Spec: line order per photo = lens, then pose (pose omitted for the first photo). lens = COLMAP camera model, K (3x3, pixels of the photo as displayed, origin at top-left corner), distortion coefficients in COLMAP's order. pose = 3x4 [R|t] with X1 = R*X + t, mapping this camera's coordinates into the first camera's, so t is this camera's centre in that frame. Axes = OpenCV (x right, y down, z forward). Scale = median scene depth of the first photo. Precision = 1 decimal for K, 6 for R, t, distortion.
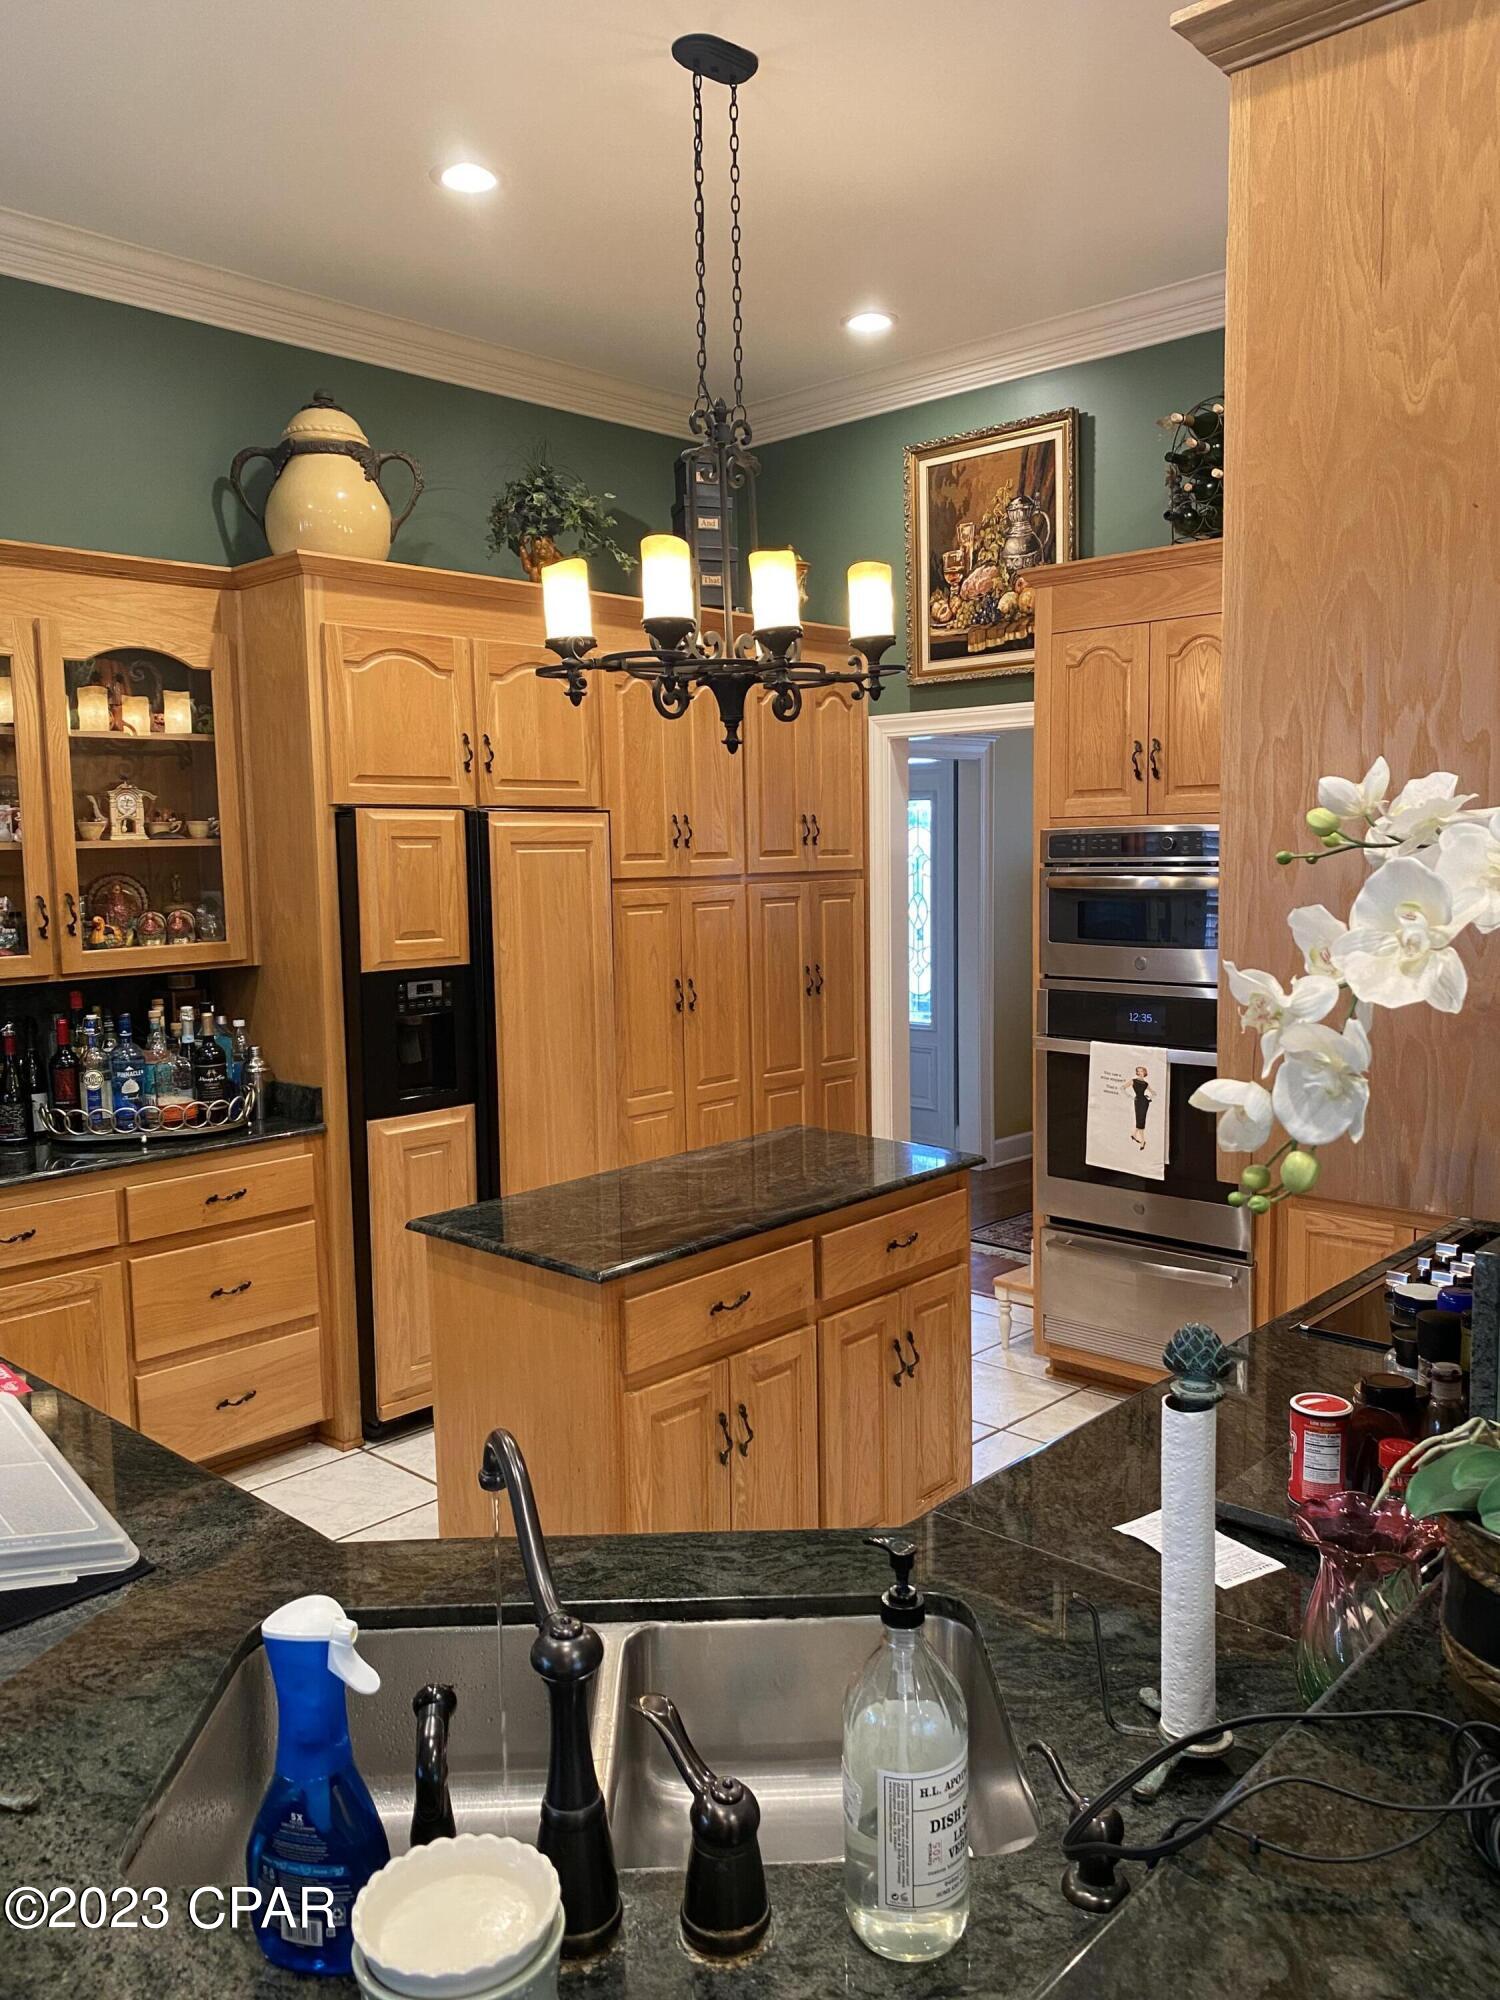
lens RADIAL K [[1527.0, 0, 758.0], [0, 1527.0, 999.9], [0, 0, 1]] dist [0.004913, -0.000016]
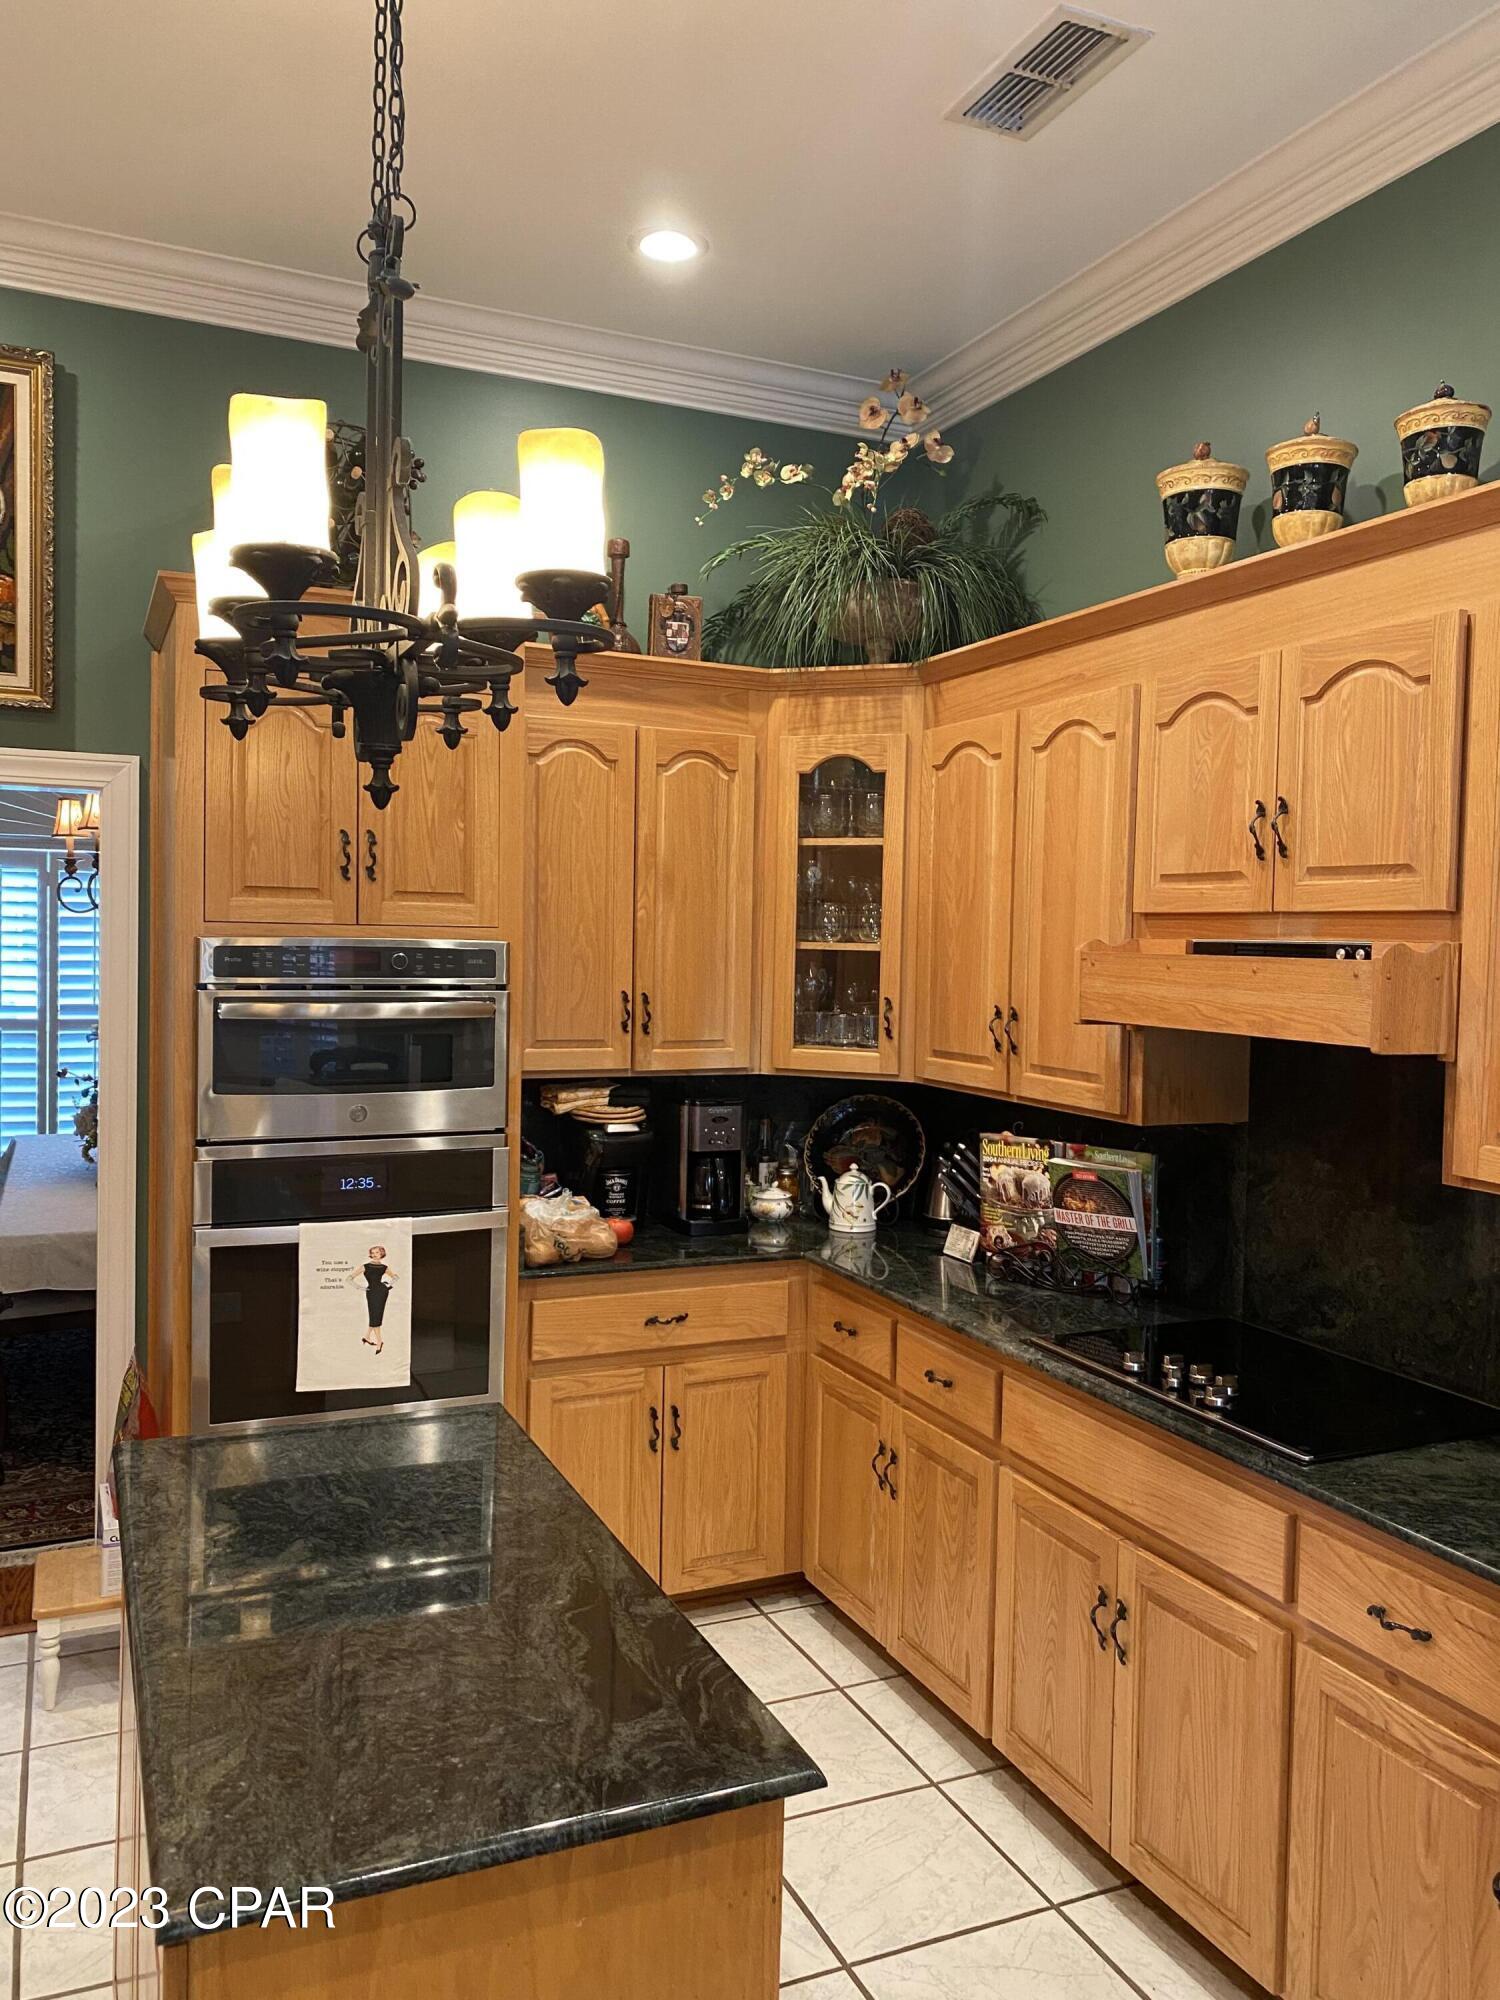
lens RADIAL K [[1527.0, 0, 758.9], [0, 1527.0, 996.8], [0, 0, 1]] dist [0.004913, -0.000016]
pose [[0.376587, -0.011345, 0.926312, -0.394823], [0.075141, 0.997004, -0.018338, -0.054010], [-0.923329, 0.076510, 0.376312, 0.515797]]
